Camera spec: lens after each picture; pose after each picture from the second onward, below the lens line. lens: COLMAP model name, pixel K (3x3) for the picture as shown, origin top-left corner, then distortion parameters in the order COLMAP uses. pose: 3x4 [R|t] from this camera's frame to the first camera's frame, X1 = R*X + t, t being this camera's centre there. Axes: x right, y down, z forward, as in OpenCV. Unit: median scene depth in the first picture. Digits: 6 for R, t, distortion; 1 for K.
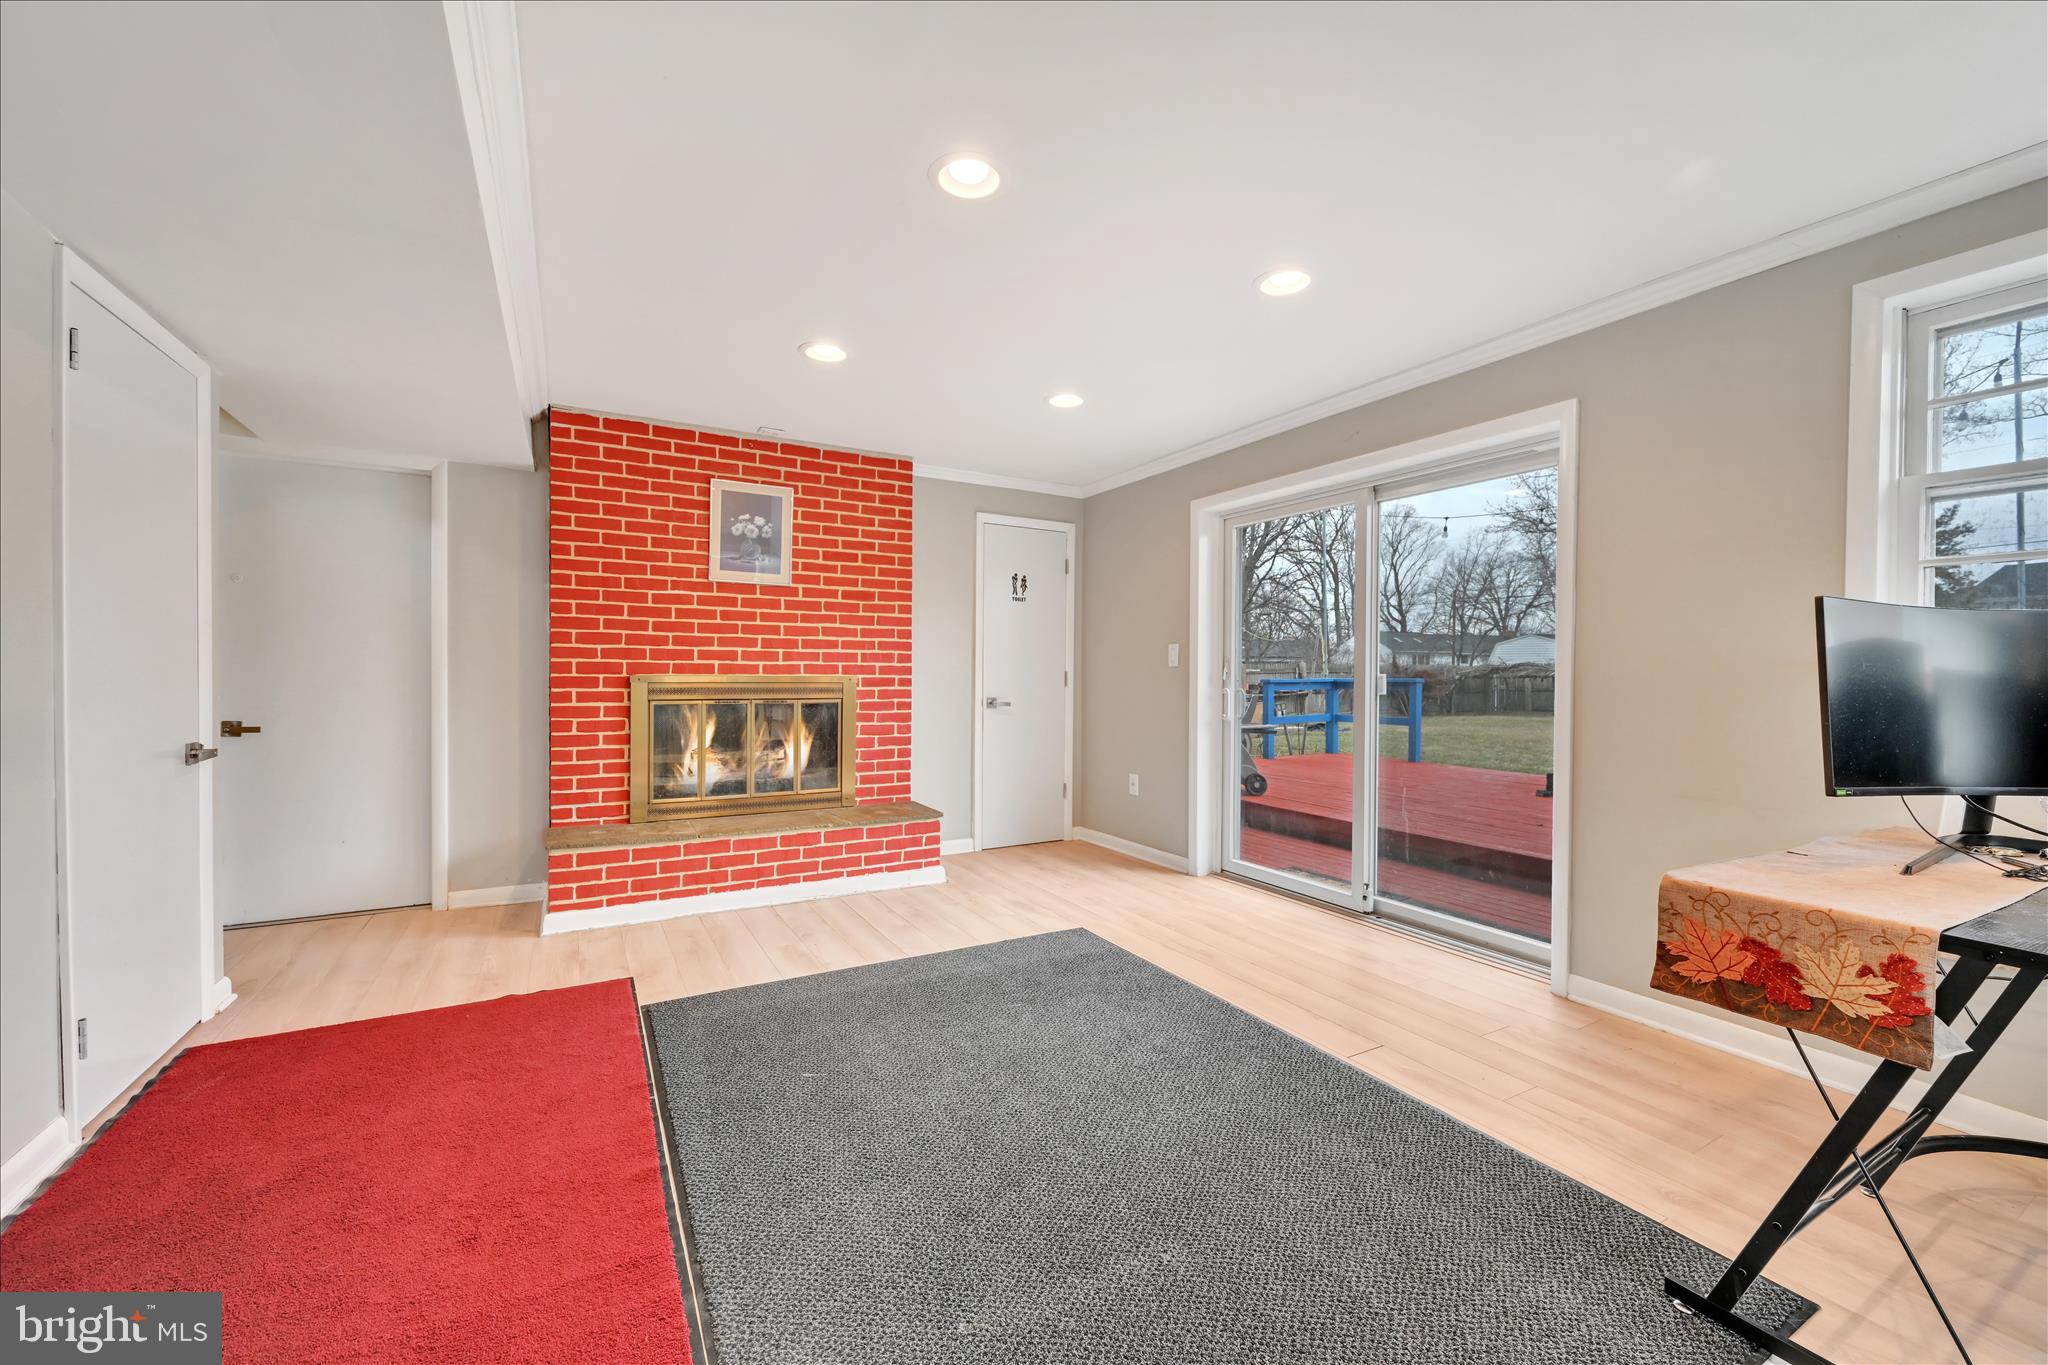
lens RADIAL K [[807.9, 0, 1024.6], [0, 807.9, 675.7], [0, 0, 1]] dist [0.000537, -0.000729]
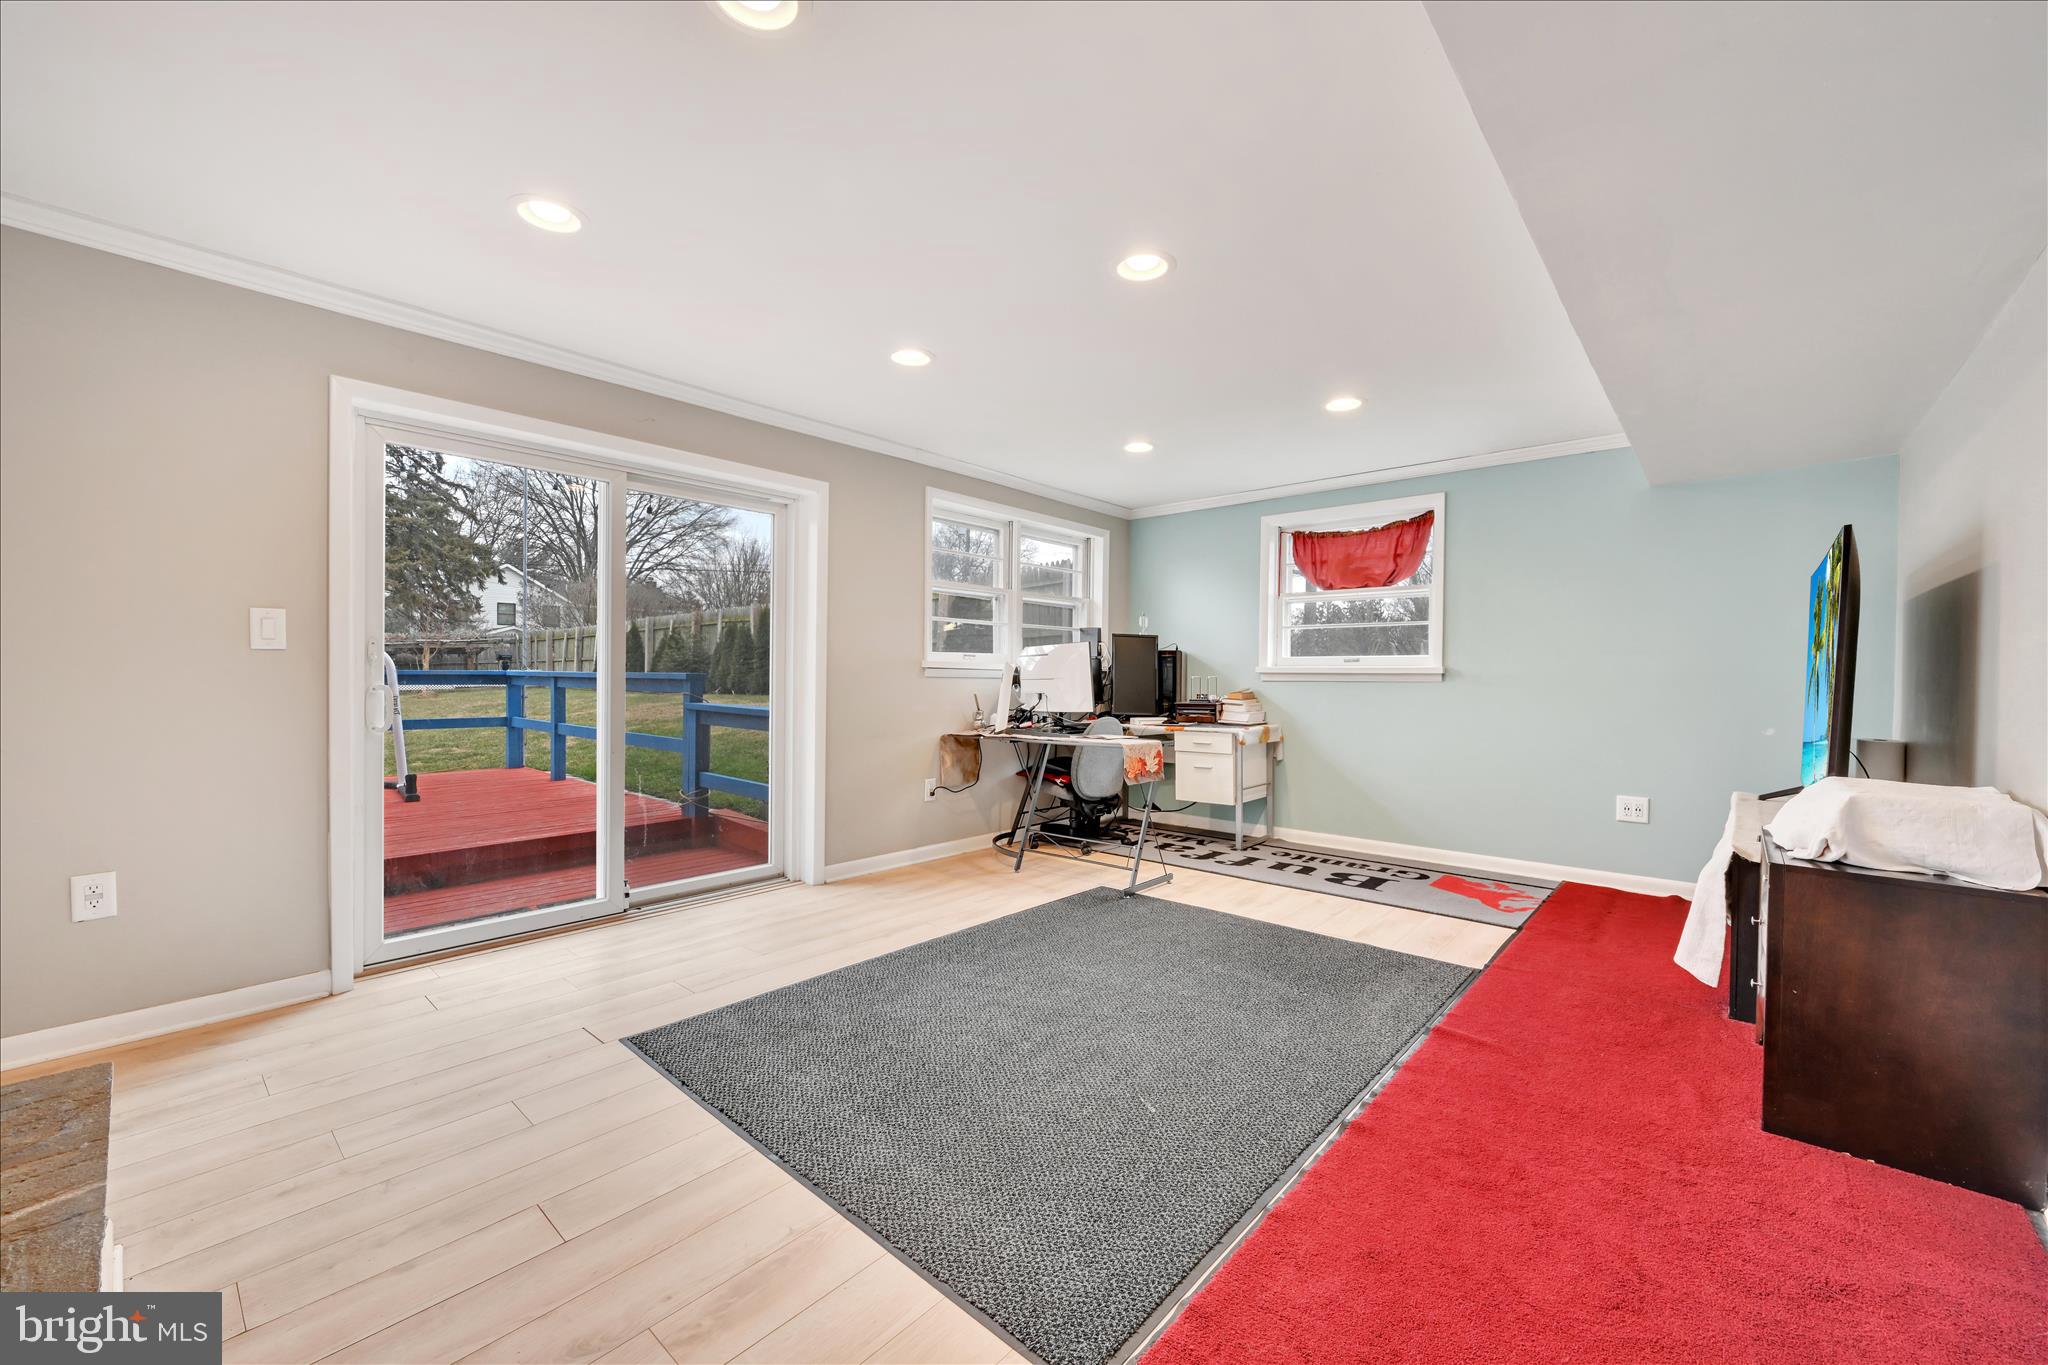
lens RADIAL K [[807.9, 0, 1020.6], [0, 807.9, 687.8], [0, 0, 1]] dist [0.000537, -0.000729]
pose [[-0.330064, -0.023990, 0.943654, -0.650107], [-0.006023, 0.999710, 0.023308, -0.000743], [-0.943939, 0.002009, -0.330112, 0.876266]]
